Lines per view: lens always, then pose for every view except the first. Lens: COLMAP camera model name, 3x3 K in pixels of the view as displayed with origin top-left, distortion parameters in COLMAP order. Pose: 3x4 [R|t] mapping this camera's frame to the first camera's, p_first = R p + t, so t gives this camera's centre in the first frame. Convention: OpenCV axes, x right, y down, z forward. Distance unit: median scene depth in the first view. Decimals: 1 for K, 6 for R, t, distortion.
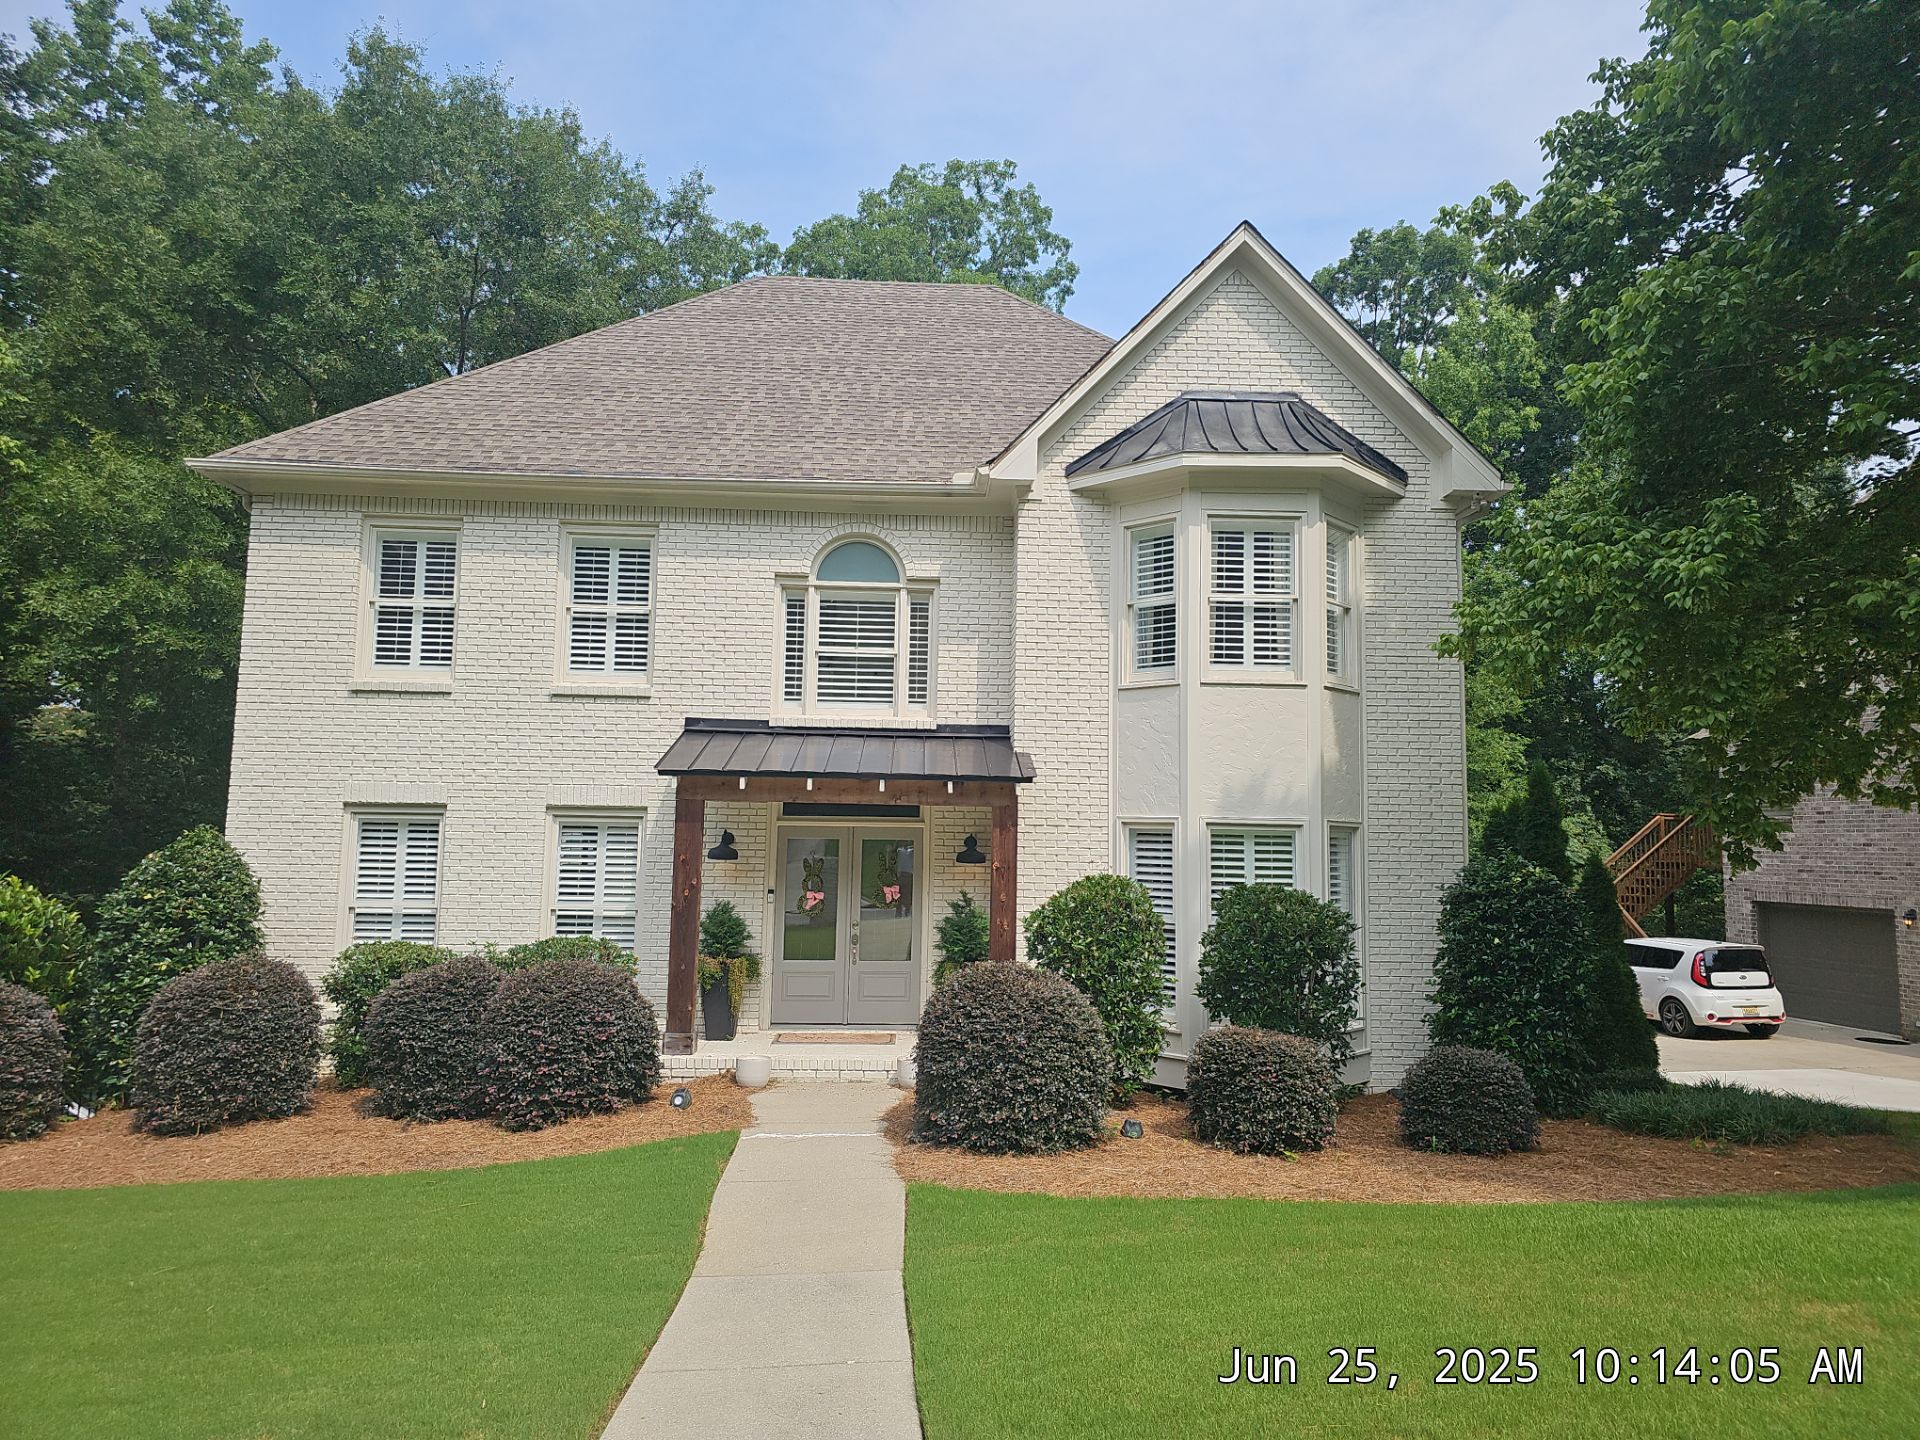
lens RADIAL K [[1218.5, 0, 958.8], [0, 1218.5, 715.7], [0, 0, 1]] dist [0.090311, -0.122868]
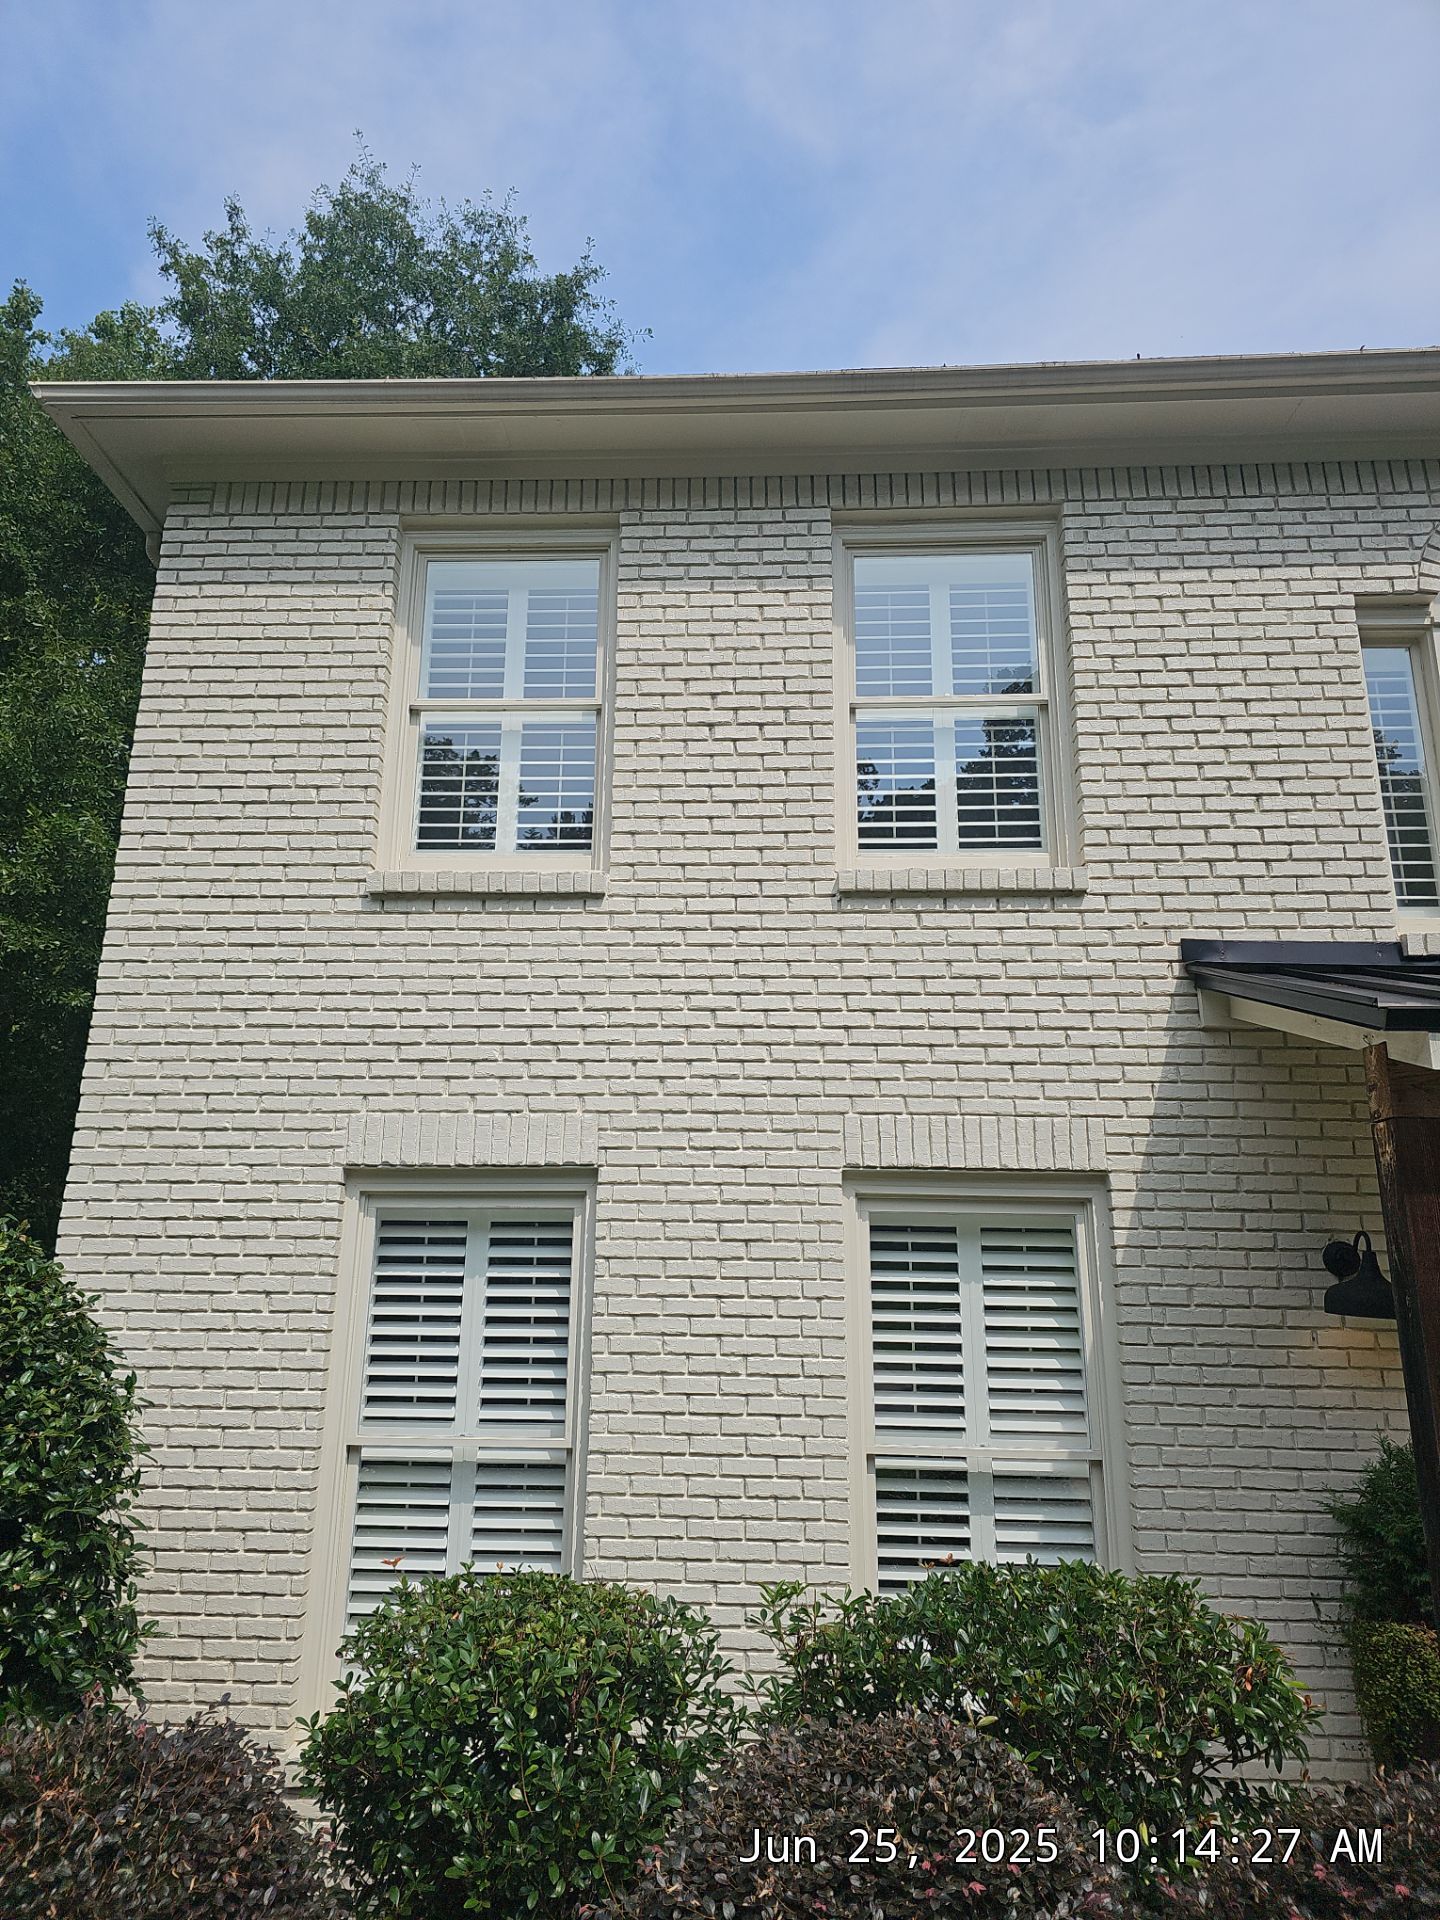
lens RADIAL K [[1264.8, 0, 712.7], [0, 1264.8, 959.5], [0, 0, 1]] dist [0.073308, -0.092185]
pose [[0.995202, -0.030766, -0.092880, -0.339061], [0.014690, 0.985501, -0.169034, 0.075246], [0.096734, 0.166859, 0.981224, 0.596899]]
